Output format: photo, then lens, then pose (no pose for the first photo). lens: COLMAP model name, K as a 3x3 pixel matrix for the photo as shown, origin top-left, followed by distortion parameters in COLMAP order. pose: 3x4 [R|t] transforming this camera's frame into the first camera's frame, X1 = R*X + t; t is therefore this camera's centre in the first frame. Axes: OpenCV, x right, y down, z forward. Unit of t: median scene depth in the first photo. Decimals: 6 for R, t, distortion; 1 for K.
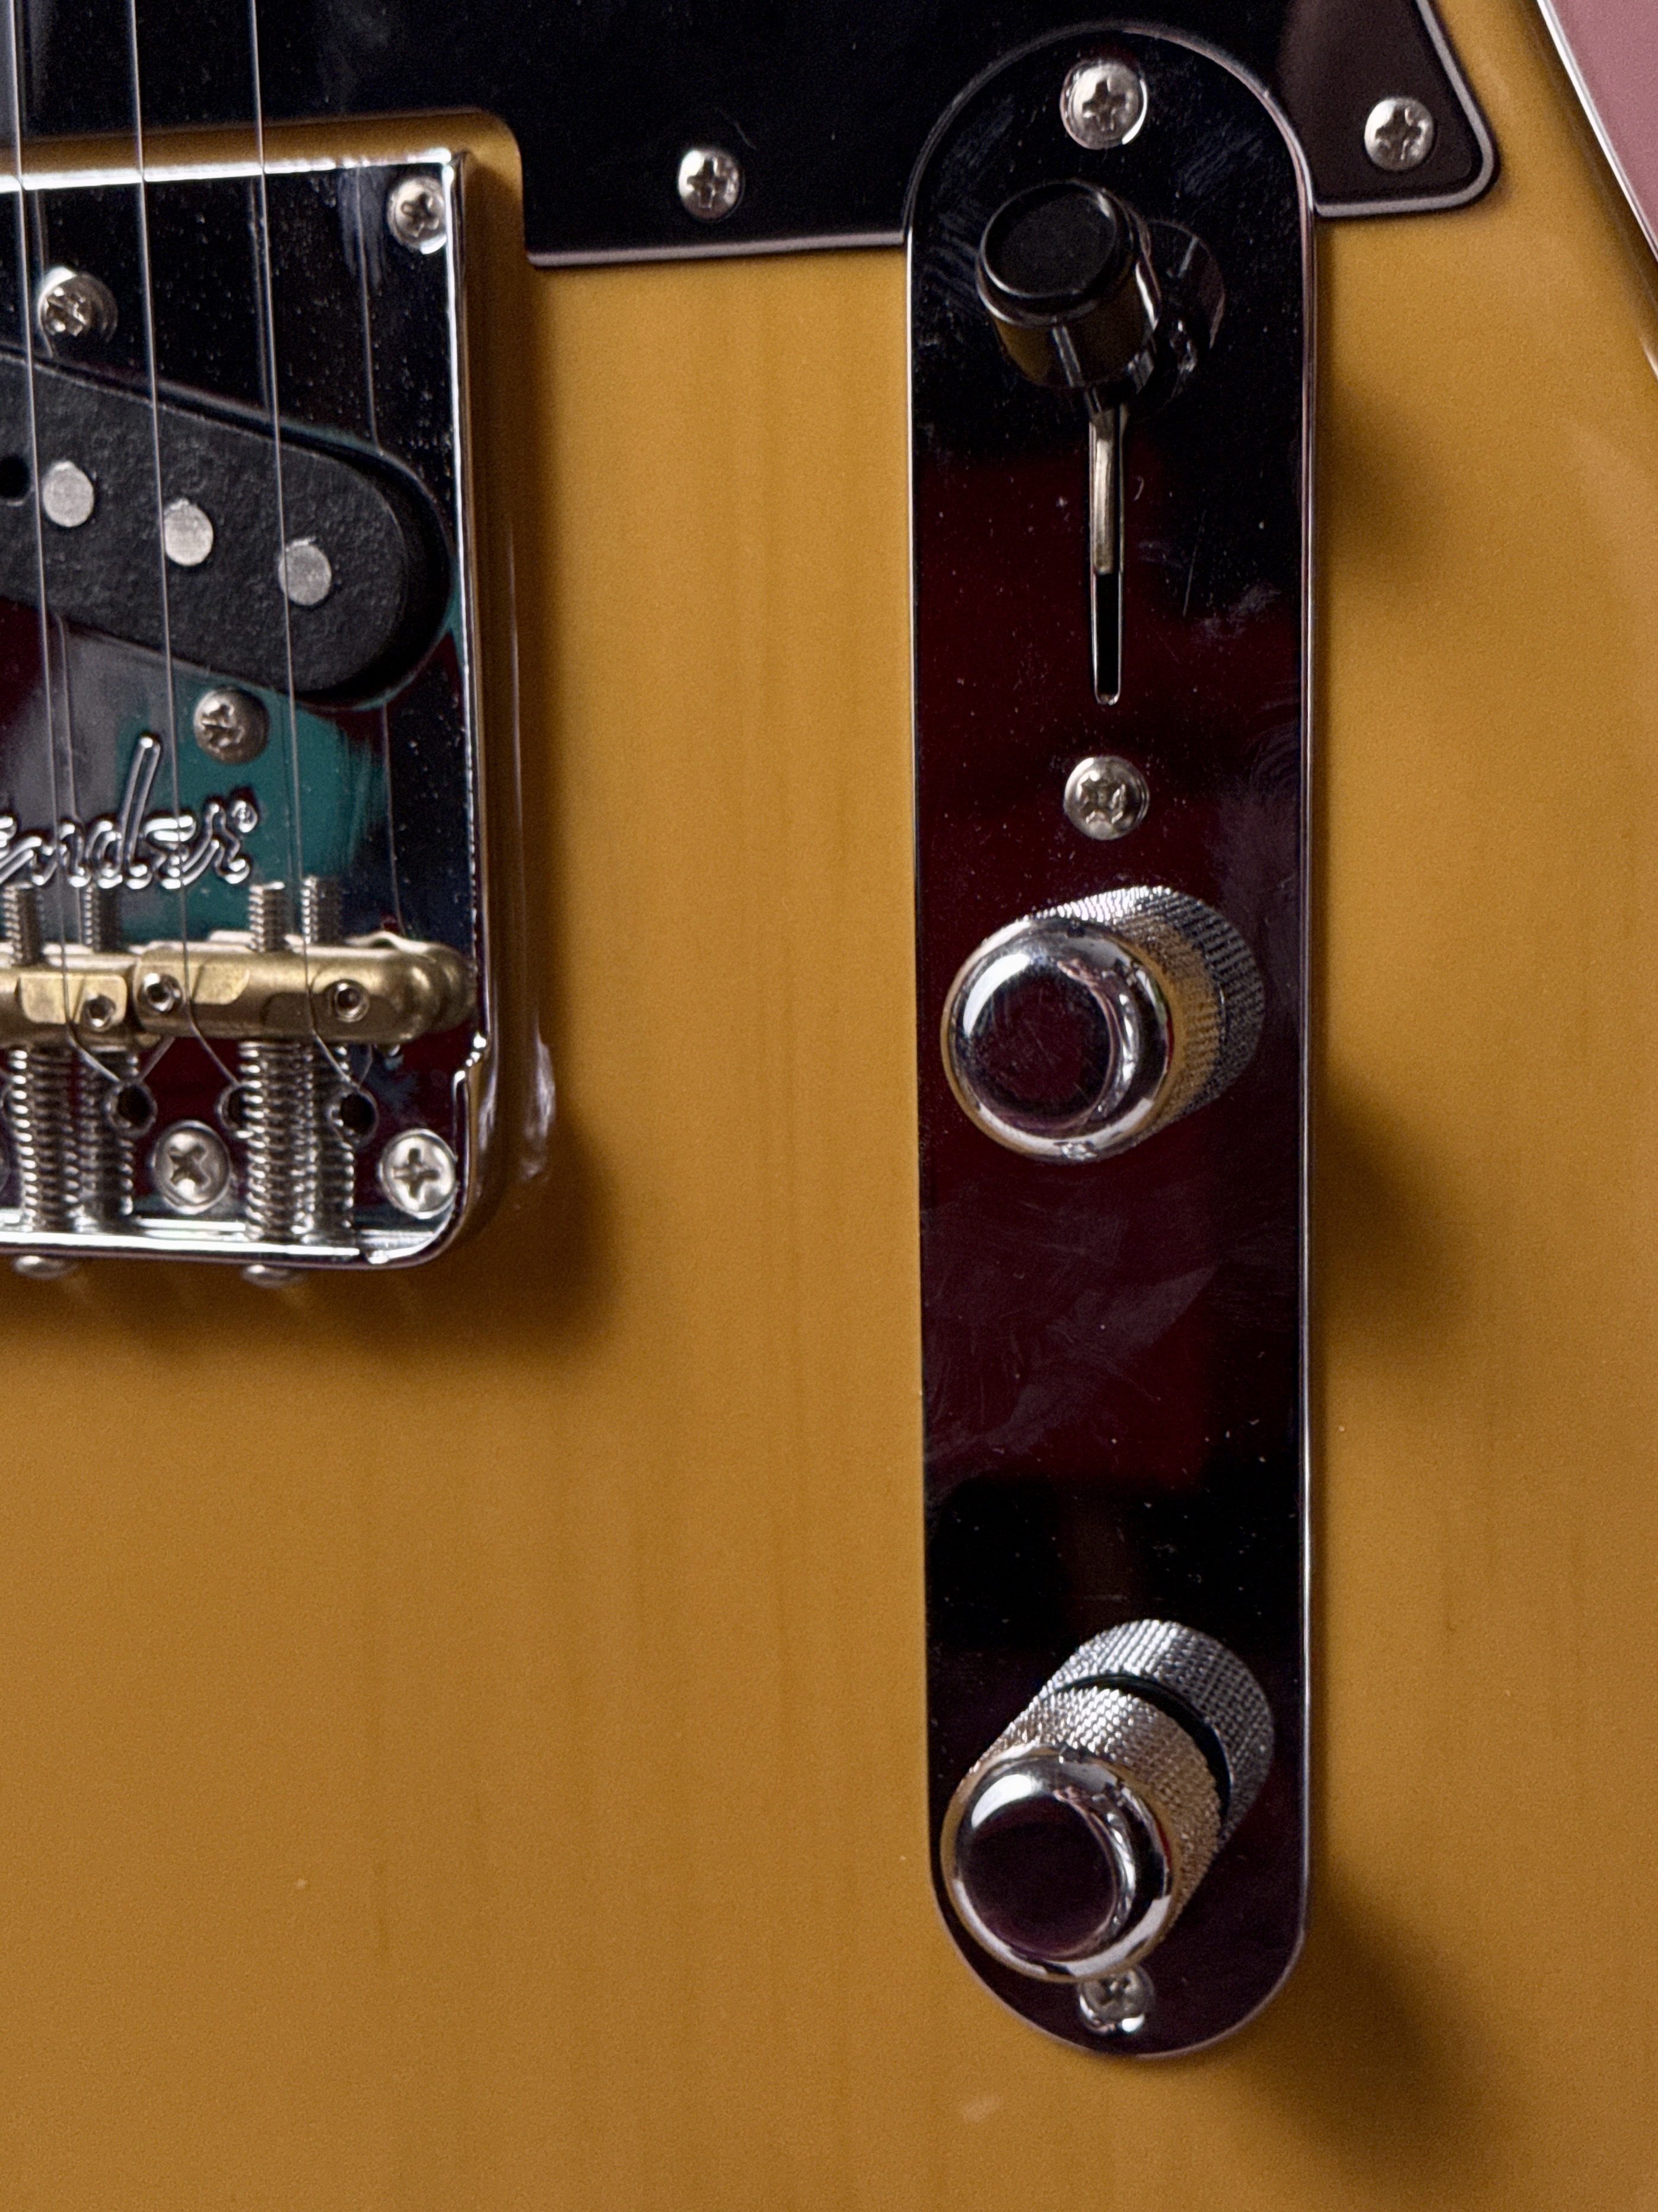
lens RADIAL K [[3674.8, 0, 837.5], [0, 3674.8, 1119.9], [0, 0, 1]] dist [0.166006, 0.000000]
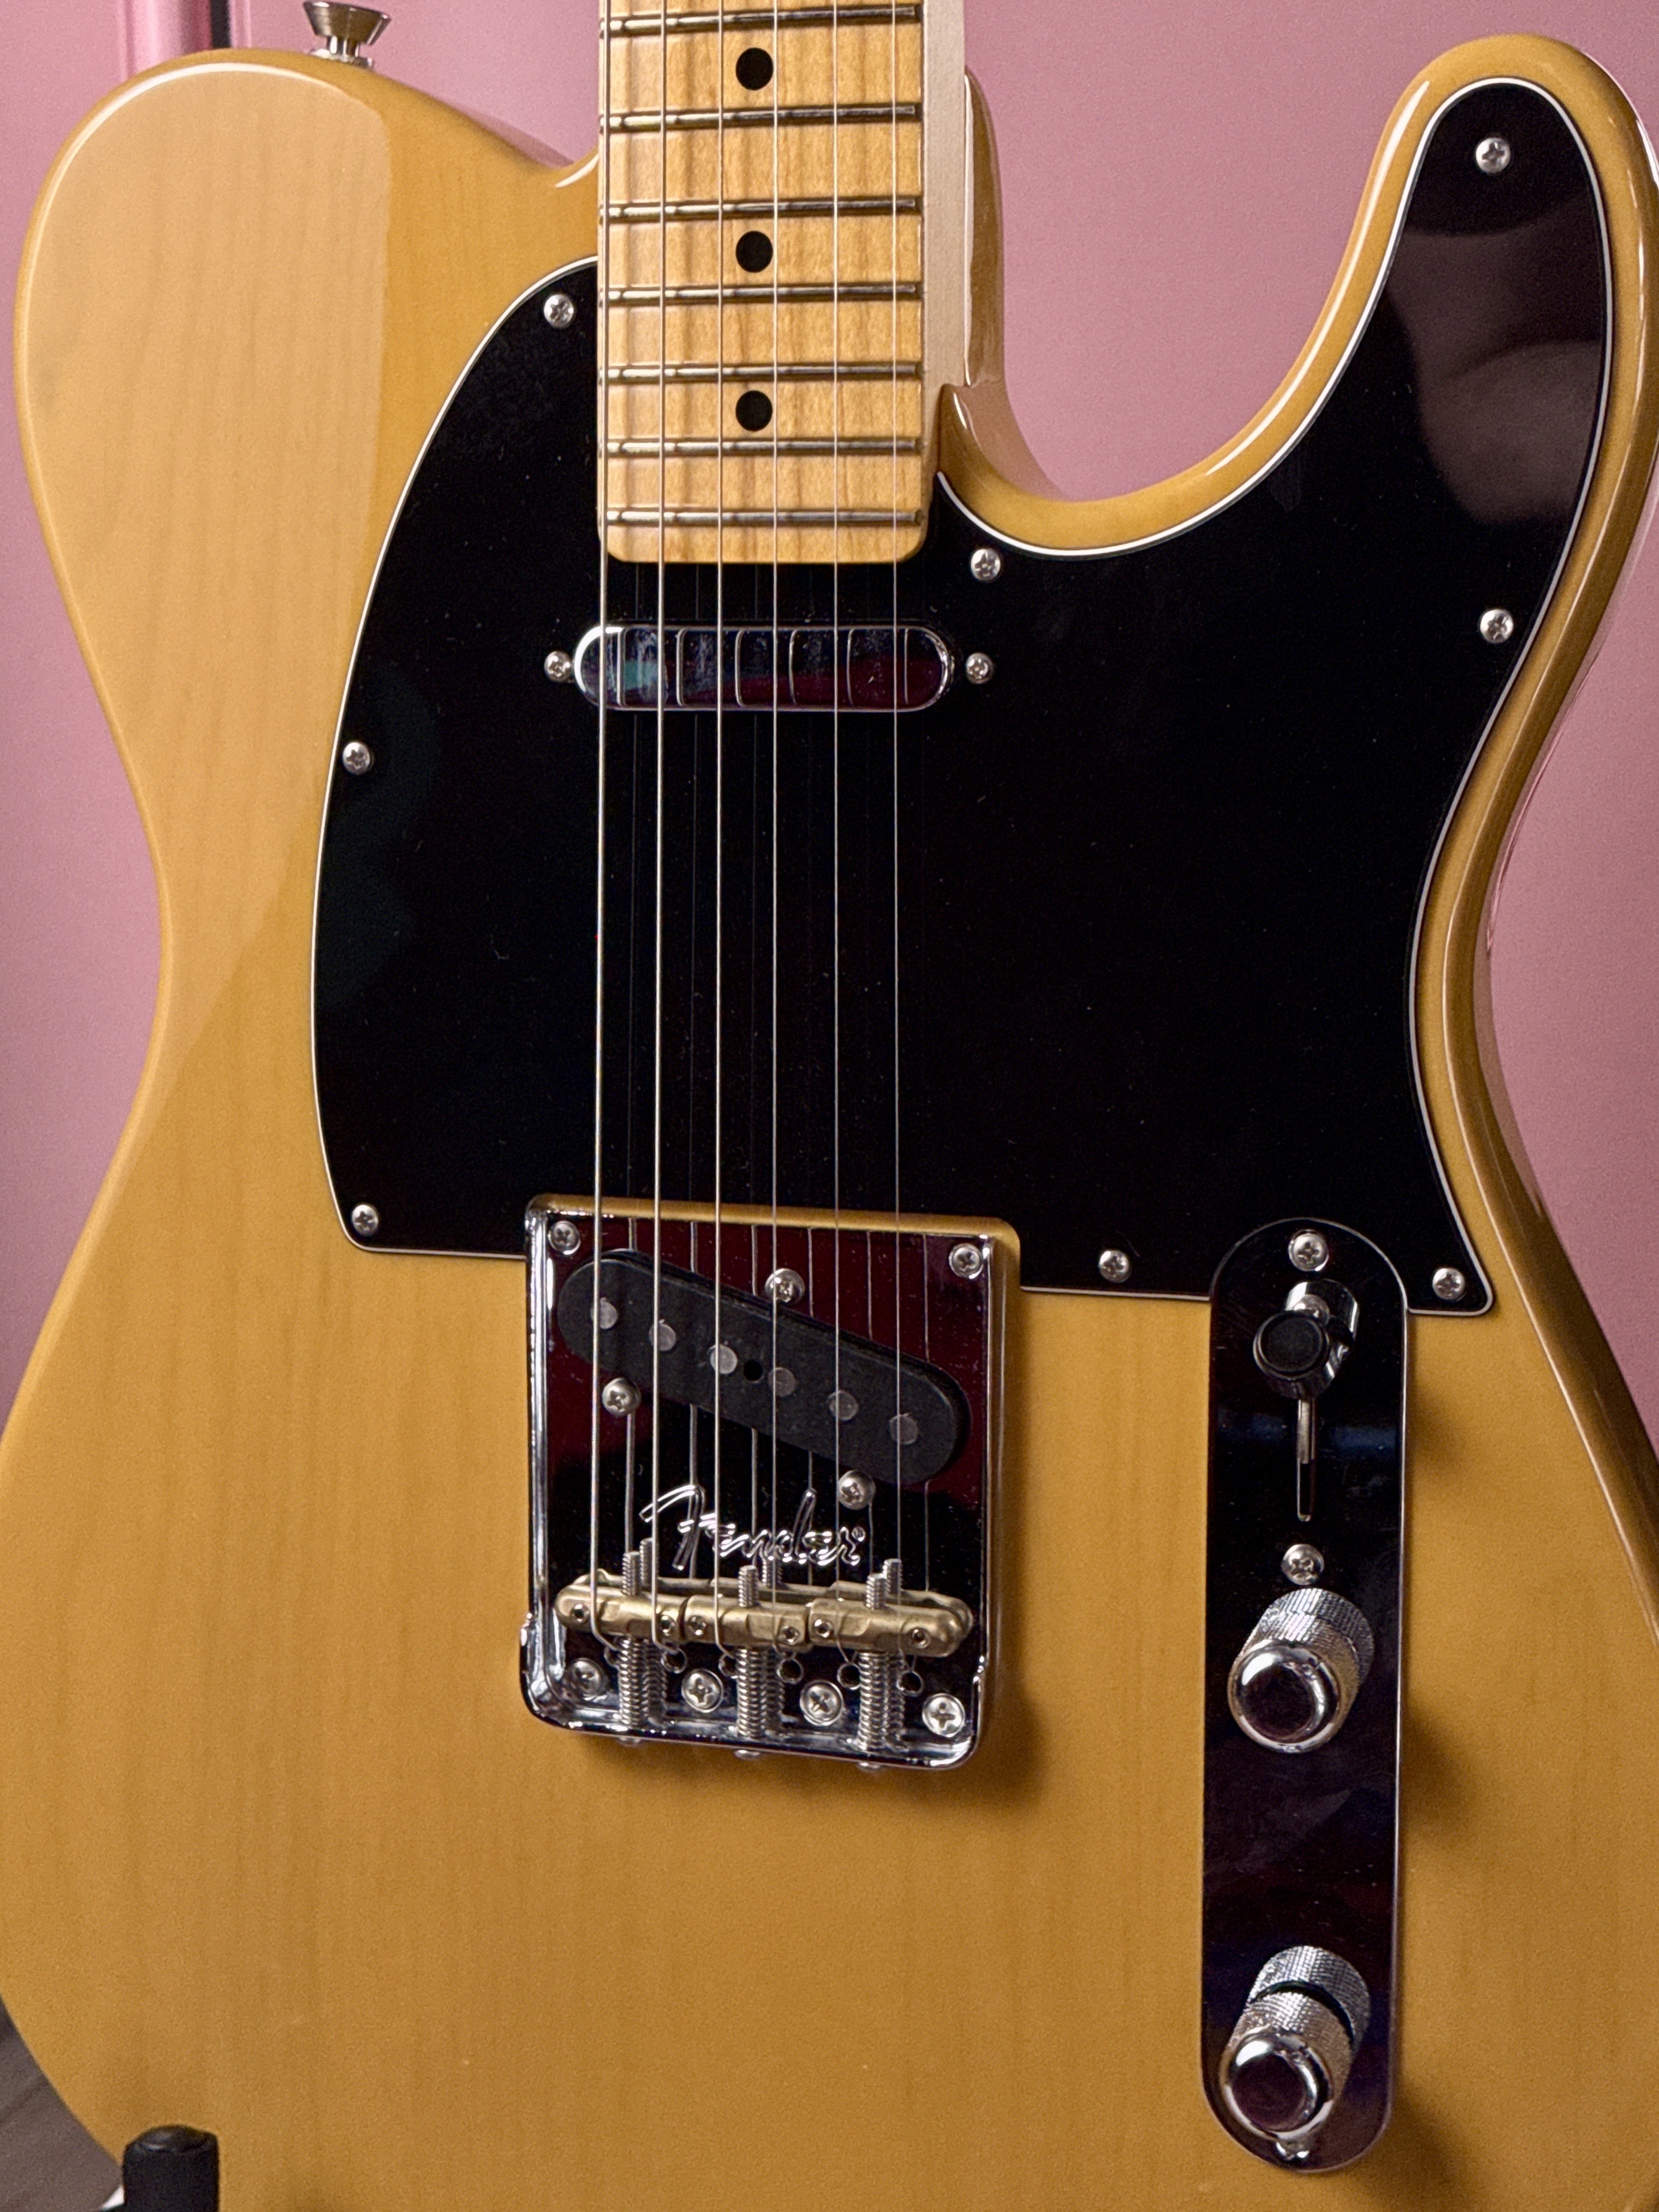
lens RADIAL K [[3675.7, 0, 791.0], [0, 3675.7, 1141.2], [0, 0, 1]] dist [0.166006, 0.000000]
pose [[0.999847, 0.016427, 0.006085, -0.223743], [-0.016489, 0.999811, 0.010293, -0.329938], [-0.005915, -0.010391, 0.999929, -1.040550]]
